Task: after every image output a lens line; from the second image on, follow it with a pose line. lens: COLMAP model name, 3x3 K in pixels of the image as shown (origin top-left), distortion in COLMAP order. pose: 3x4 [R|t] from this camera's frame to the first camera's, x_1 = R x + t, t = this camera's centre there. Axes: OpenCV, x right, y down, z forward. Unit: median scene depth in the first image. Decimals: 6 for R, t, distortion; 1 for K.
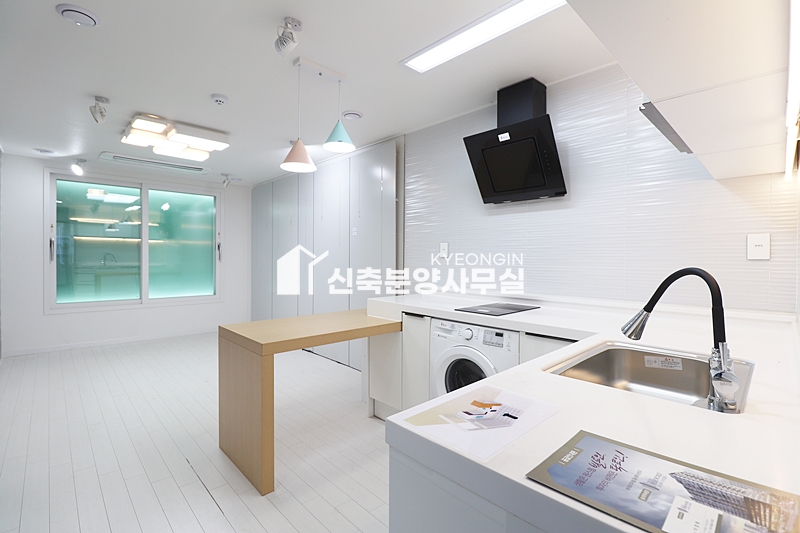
lens RADIAL K [[367.5, 0, 402.8], [0, 367.5, 261.3], [0, 0, 1]] dist [-0.000738, -0.011943]
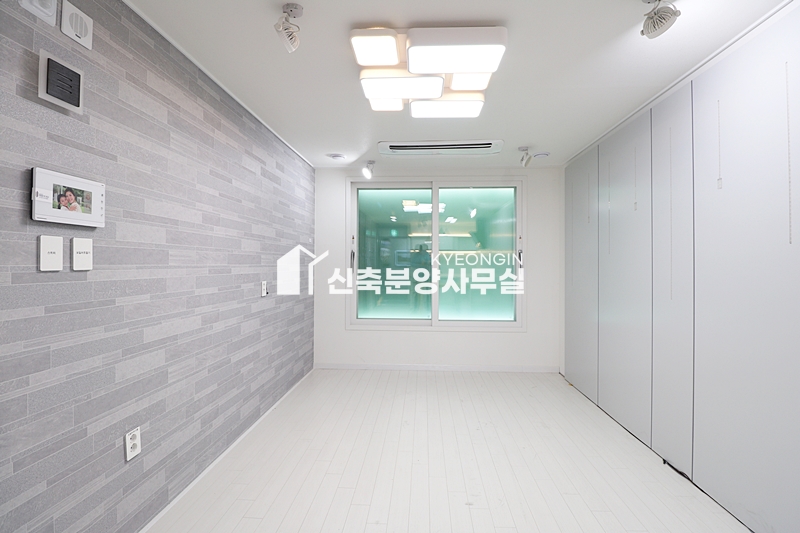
lens RADIAL K [[372.3, 0, 404.1], [0, 372.3, 263.5], [0, 0, 1]] dist [-0.001429, -0.012420]
pose [[0.679618, -0.008420, -0.733518, -0.178087], [-0.006632, 0.999823, -0.017621, -0.014003], [0.733537, 0.016840, 0.679441, 0.503842]]
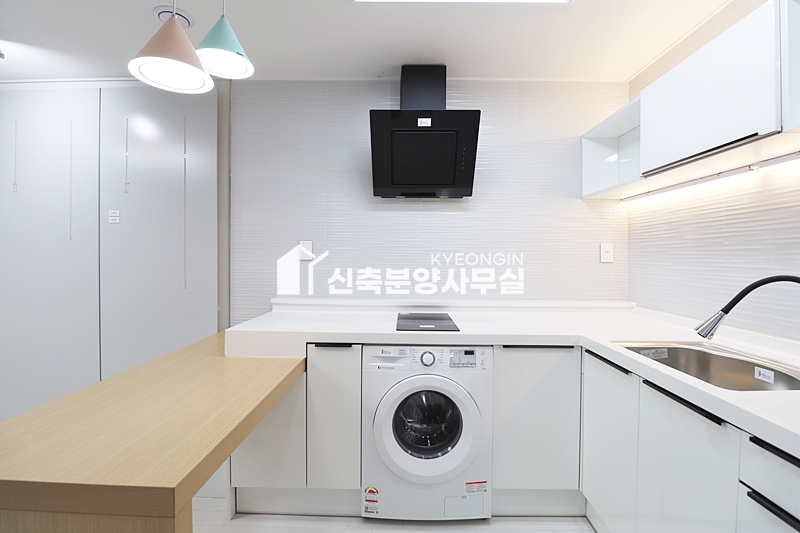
lens RADIAL K [[367.5, 0, 402.8], [0, 367.5, 261.3], [0, 0, 1]] dist [-0.000738, -0.011943]
pose [[0.700928, -0.010199, 0.713159, -0.229778], [0.005558, 0.999945, 0.008838, -0.010969], [-0.713210, -0.002231, 0.700947, 0.258581]]
